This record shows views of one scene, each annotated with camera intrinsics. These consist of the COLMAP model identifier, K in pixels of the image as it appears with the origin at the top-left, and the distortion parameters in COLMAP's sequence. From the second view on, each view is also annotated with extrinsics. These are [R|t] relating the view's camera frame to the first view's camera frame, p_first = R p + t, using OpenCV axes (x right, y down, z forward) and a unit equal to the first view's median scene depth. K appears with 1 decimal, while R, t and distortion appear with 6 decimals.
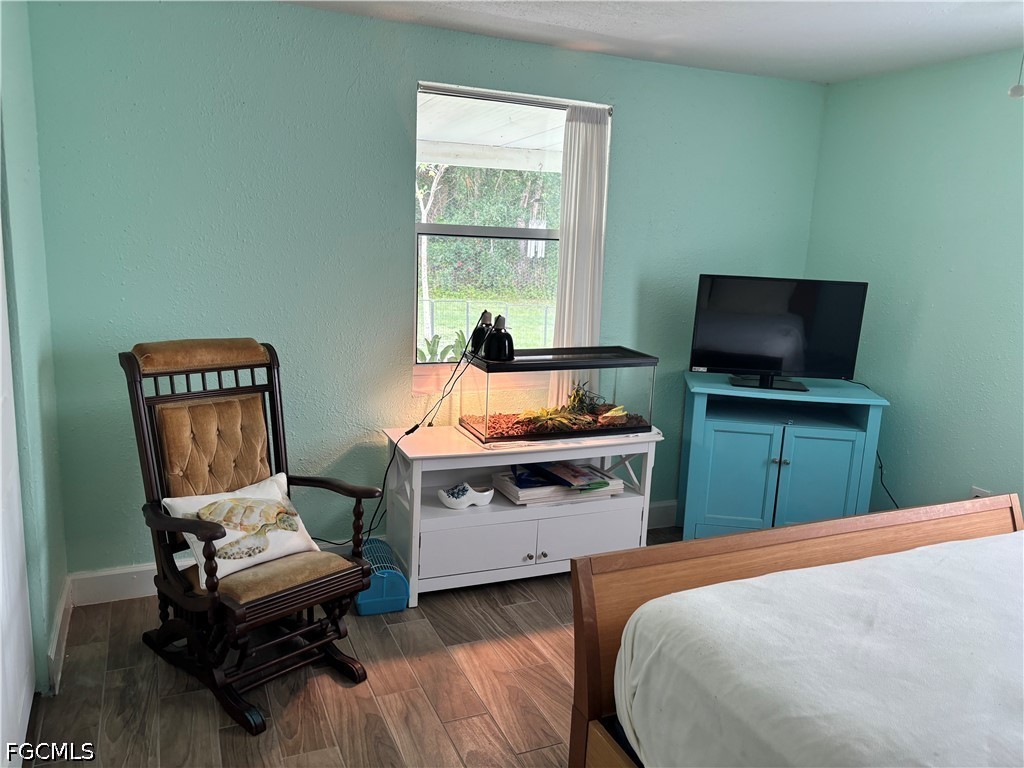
lens RADIAL K [[776.5, 0, 504.8], [0, 776.5, 381.3], [0, 0, 1]] dist [0.037660, -0.039428]
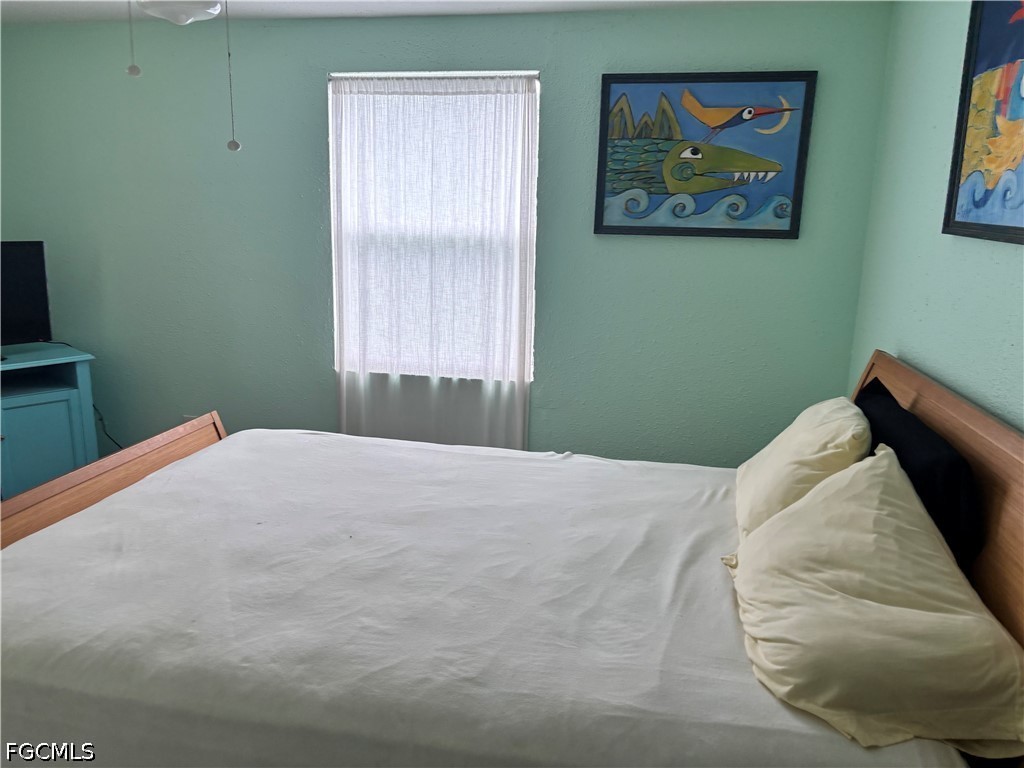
lens RADIAL K [[776.5, 0, 504.8], [0, 776.5, 389.7], [0, 0, 1]] dist [0.037660, -0.039428]
pose [[0.576206, -0.211664, 0.789421, -0.034879], [0.161945, 0.976300, 0.143565, 0.013092], [-0.801099, 0.045120, 0.596828, -0.083175]]
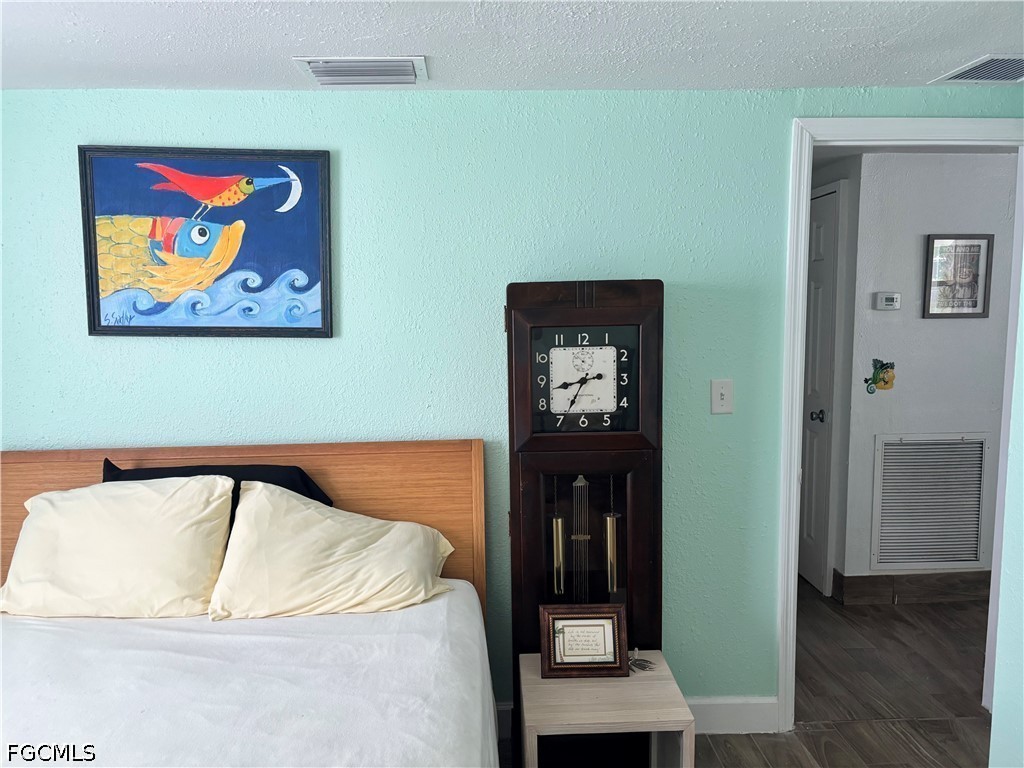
lens RADIAL K [[776.5, 0, 510.1], [0, 776.5, 383.8], [0, 0, 1]] dist [0.037660, -0.039428]
pose [[-0.926328, -0.071129, 0.369943, 0.054006], [0.046972, 0.952542, 0.300762, -0.227518], [-0.373779, 0.295981, -0.879025, 0.972255]]
